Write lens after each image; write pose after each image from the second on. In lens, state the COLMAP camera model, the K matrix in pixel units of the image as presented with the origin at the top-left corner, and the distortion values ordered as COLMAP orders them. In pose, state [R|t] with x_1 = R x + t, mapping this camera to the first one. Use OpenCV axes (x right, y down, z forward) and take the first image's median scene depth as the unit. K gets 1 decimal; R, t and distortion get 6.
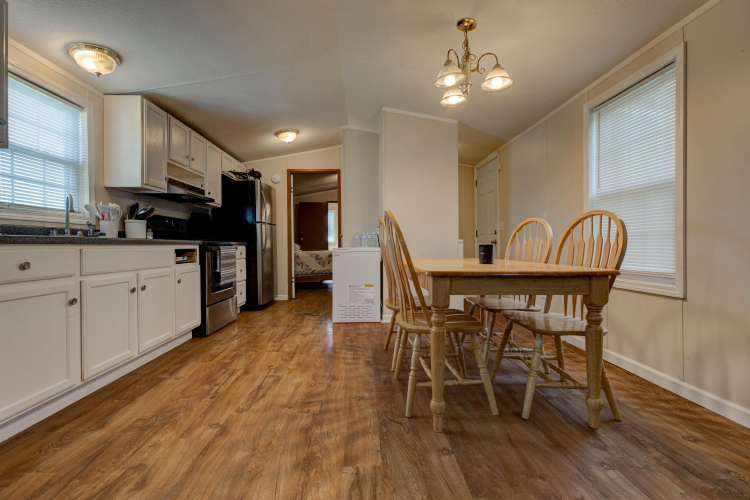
lens RADIAL K [[337.8, 0, 372.1], [0, 337.8, 249.3], [0, 0, 1]] dist [0.002313, -0.000127]
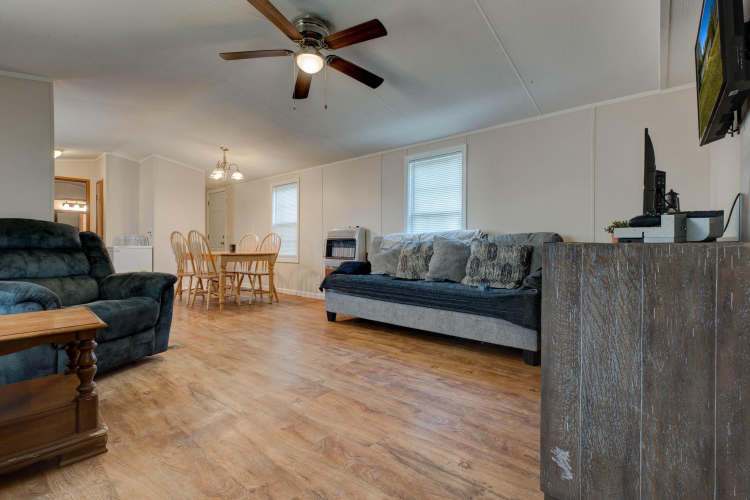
lens RADIAL K [[340.0, 0, 372.6], [0, 340.0, 245.7], [0, 0, 1]] dist [0.002755, 0.000090]
pose [[0.672199, 0.010568, 0.740295, -0.802825], [-0.002155, 0.999922, -0.012318, 0.023937], [-0.740368, 0.006685, 0.672169, -1.391879]]
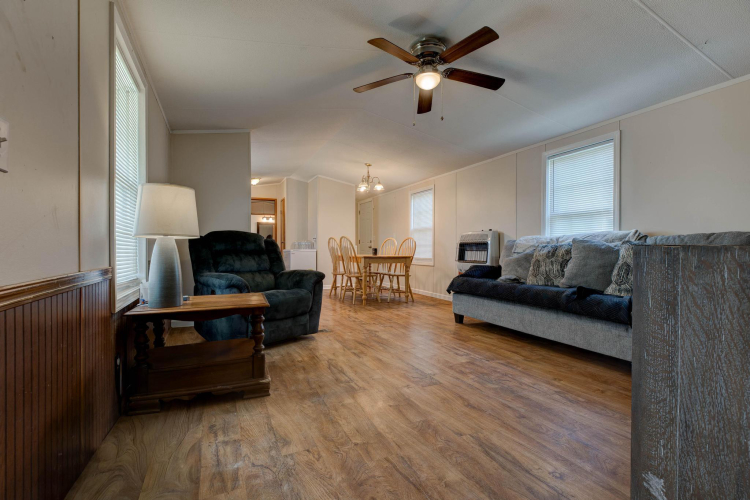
lens RADIAL K [[337.8, 0, 372.1], [0, 337.8, 249.3], [0, 0, 1]] dist [0.002313, -0.000127]
pose [[0.920294, 0.011080, 0.391072, -0.763481], [-0.007466, 0.999914, -0.010762, 0.025658], [-0.391157, 0.006984, 0.920297, -1.524427]]
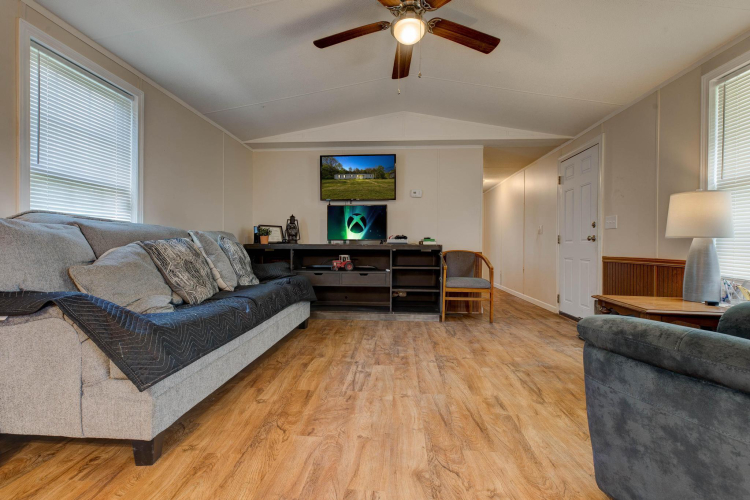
lens RADIAL K [[340.0, 0, 372.6], [0, 340.0, 245.7], [0, 0, 1]] dist [0.002755, 0.000090]
pose [[-0.994171, 0.000834, 0.107816, -0.074420], [0.002335, 0.999902, 0.013794, -0.007032], [-0.107794, 0.013966, -0.994075, 0.607498]]
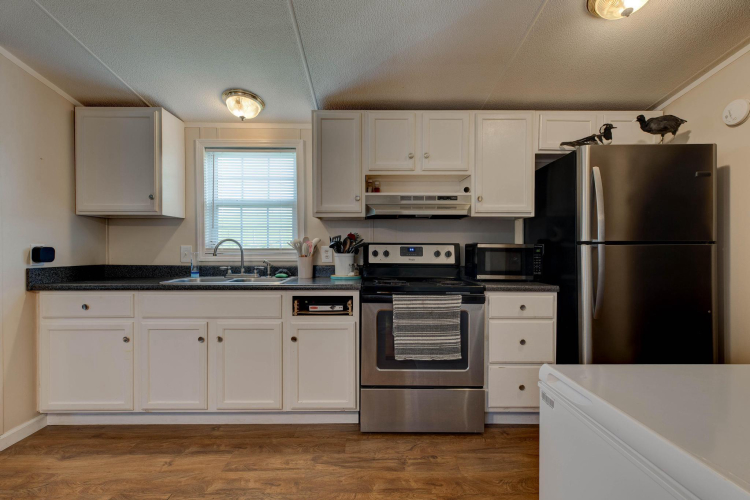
lens RADIAL K [[337.8, 0, 372.1], [0, 337.8, 249.3], [0, 0, 1]] dist [0.002313, -0.000127]
pose [[-0.018167, 0.014401, -0.999731, 0.236671], [-0.013686, 0.999799, 0.014651, -0.159952], [0.999741, 0.013948, -0.017967, 1.584343]]
